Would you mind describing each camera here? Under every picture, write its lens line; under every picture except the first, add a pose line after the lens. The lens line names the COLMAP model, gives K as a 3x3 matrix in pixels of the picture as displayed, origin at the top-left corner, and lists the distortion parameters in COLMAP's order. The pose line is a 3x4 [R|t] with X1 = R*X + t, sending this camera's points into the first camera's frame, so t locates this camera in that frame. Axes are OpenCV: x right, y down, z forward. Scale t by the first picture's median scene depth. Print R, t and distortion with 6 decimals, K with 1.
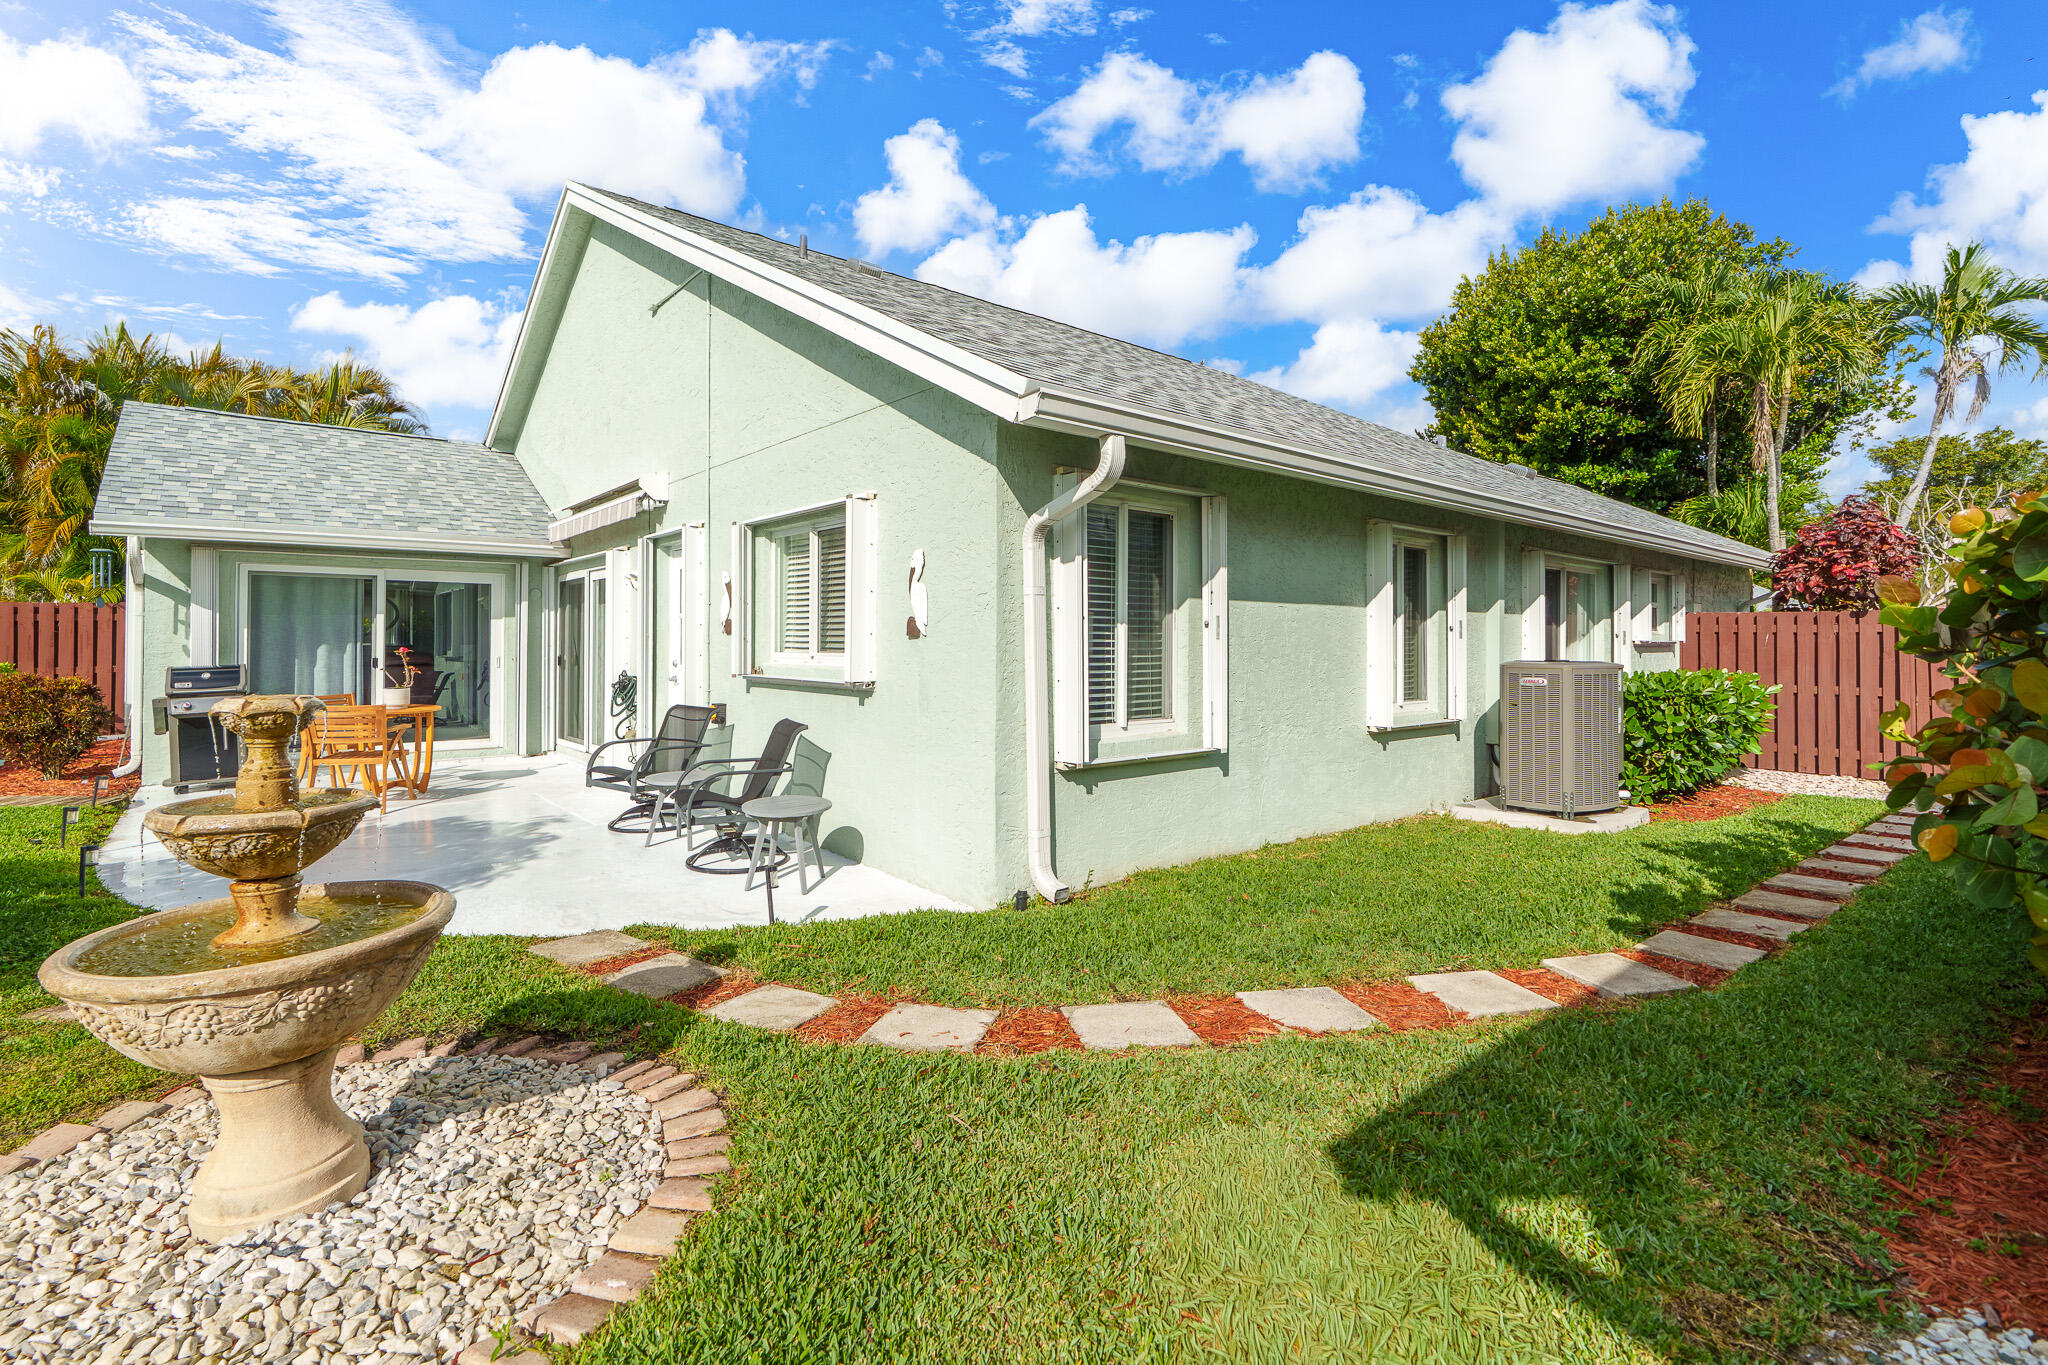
lens RADIAL K [[933.4, 0, 994.0], [0, 933.4, 648.4], [0, 0, 1]] dist [-0.004878, -0.001096]
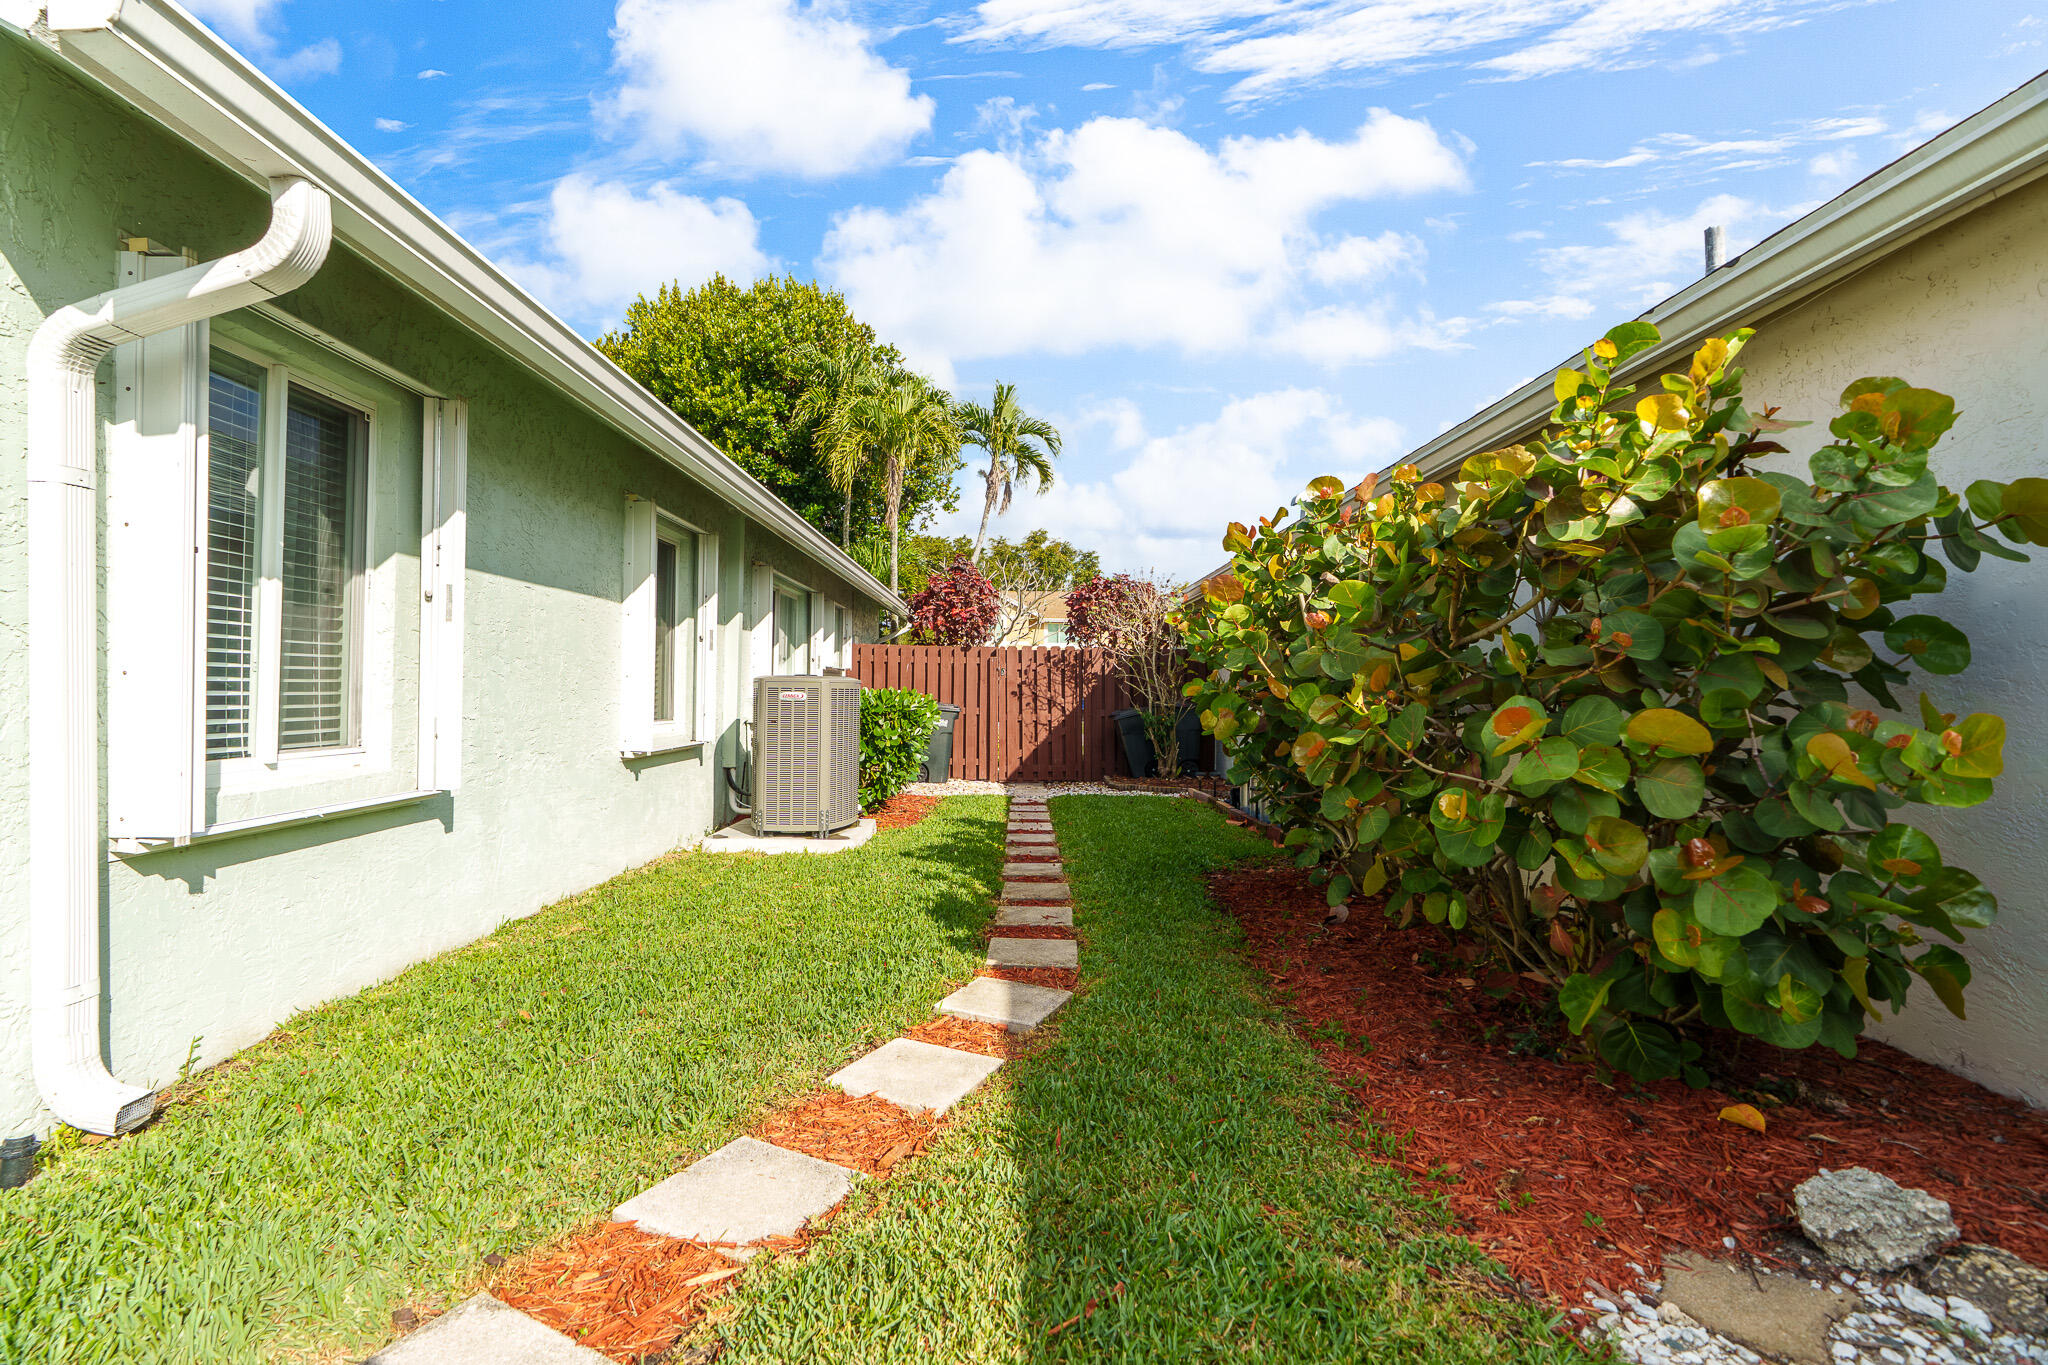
lens RADIAL K [[933.4, 0, 1017.0], [0, 933.4, 681.6], [0, 0, 1]] dist [-0.004878, -0.001096]
pose [[0.622707, 0.014480, 0.782321, -0.013589], [-0.008839, 0.999895, -0.011472, 0.026416], [-0.782405, 0.000229, 0.622770, 0.211909]]
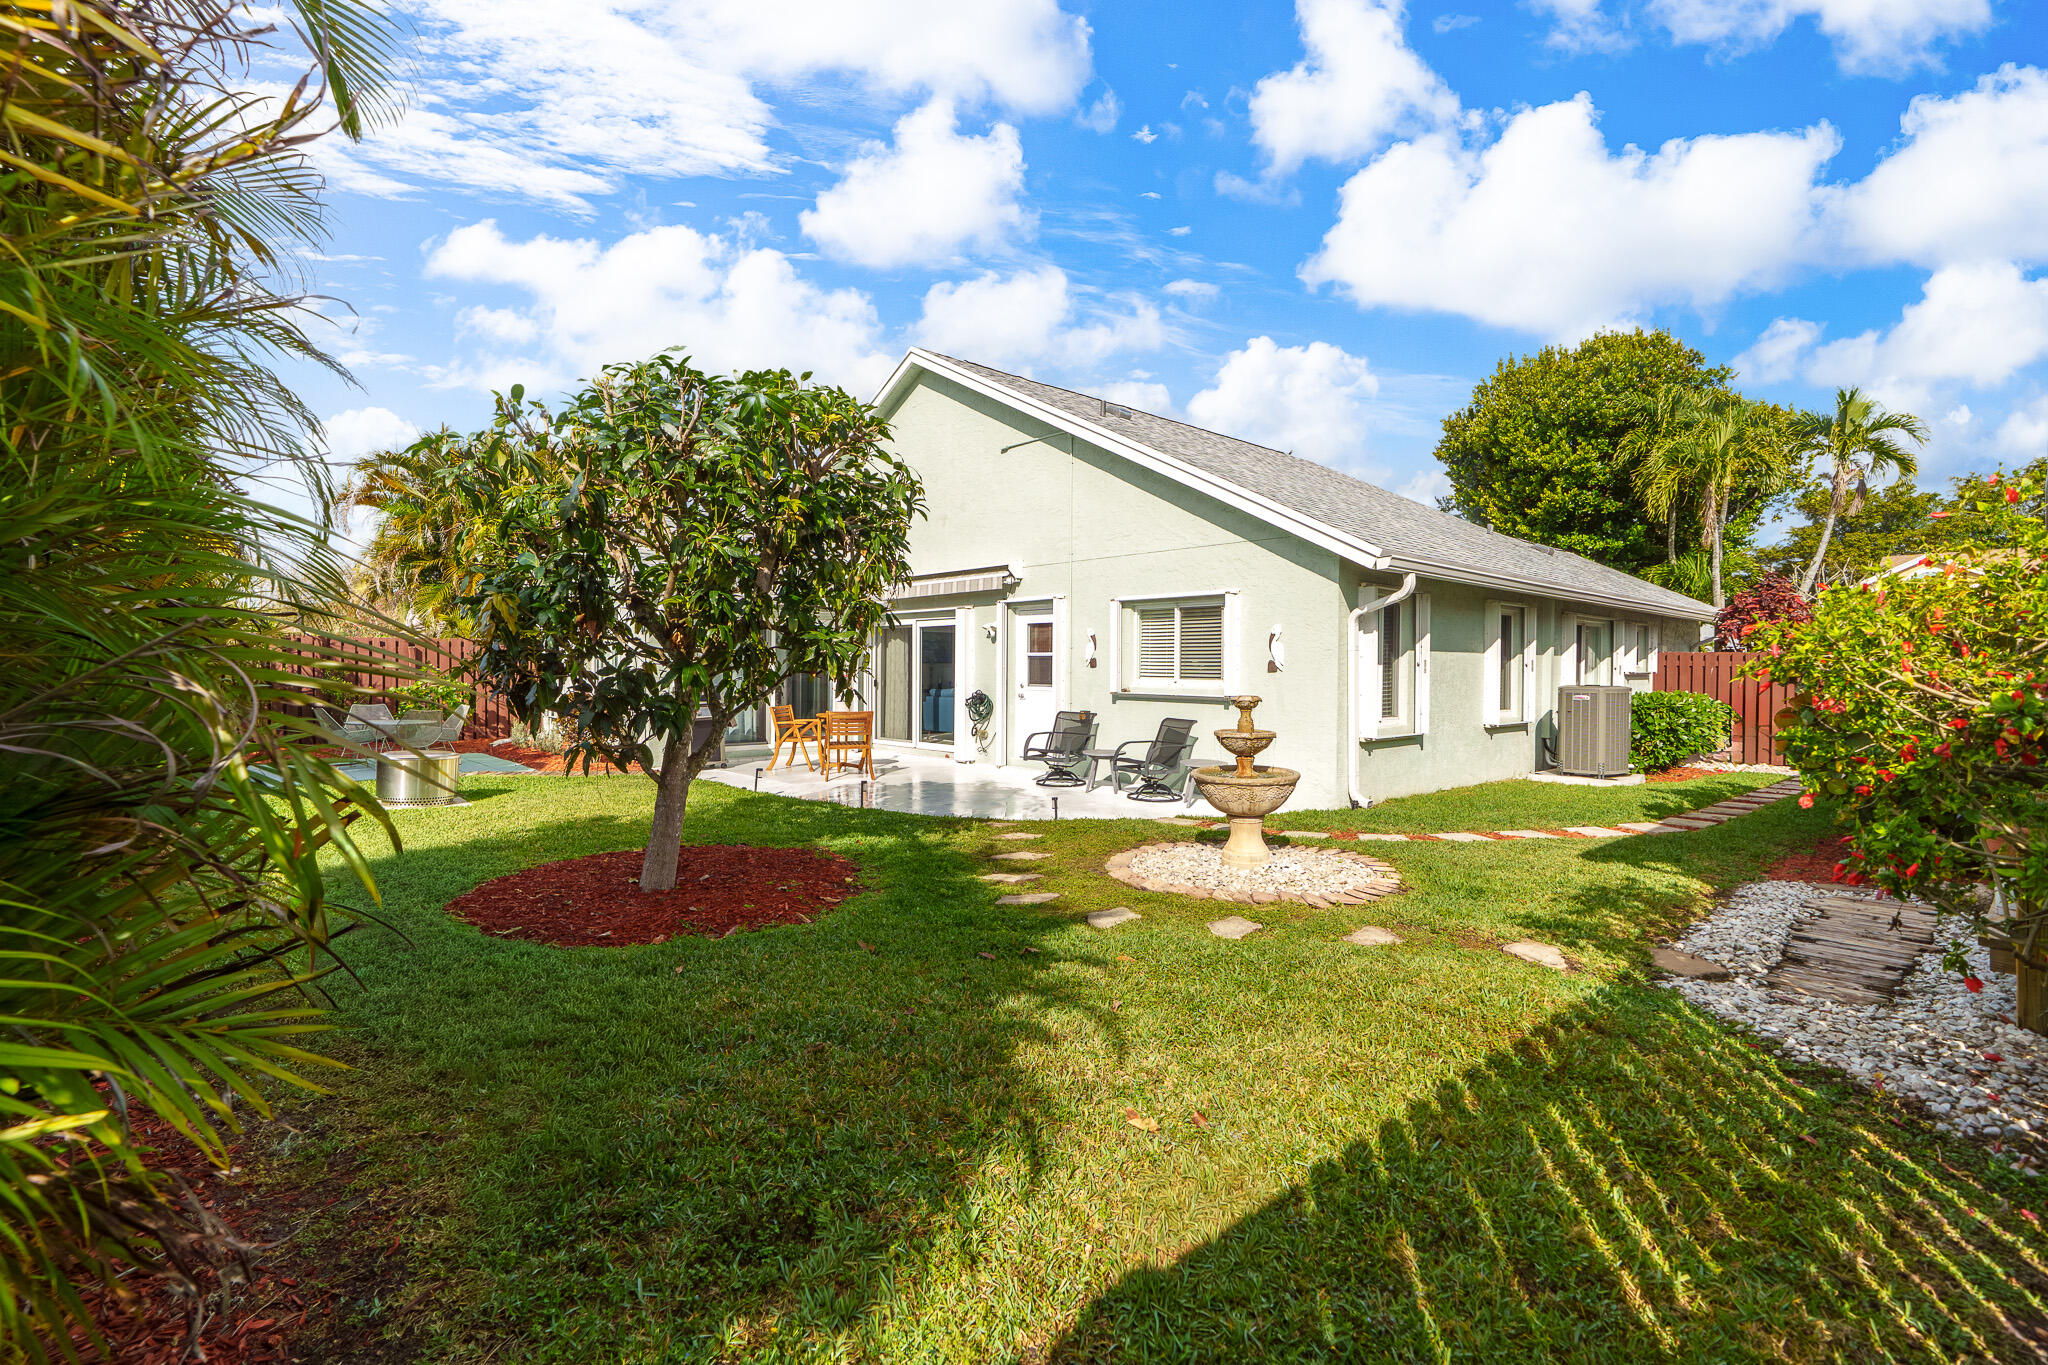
lens RADIAL K [[933.4, 0, 1012.8], [0, 933.4, 685.9], [0, 0, 1]] dist [-0.004878, -0.001096]
pose [[0.998424, 0.002514, 0.056062, -0.474699], [-0.003310, 0.999895, 0.014110, -0.004975], [-0.056021, -0.014273, 0.998328, -0.543872]]
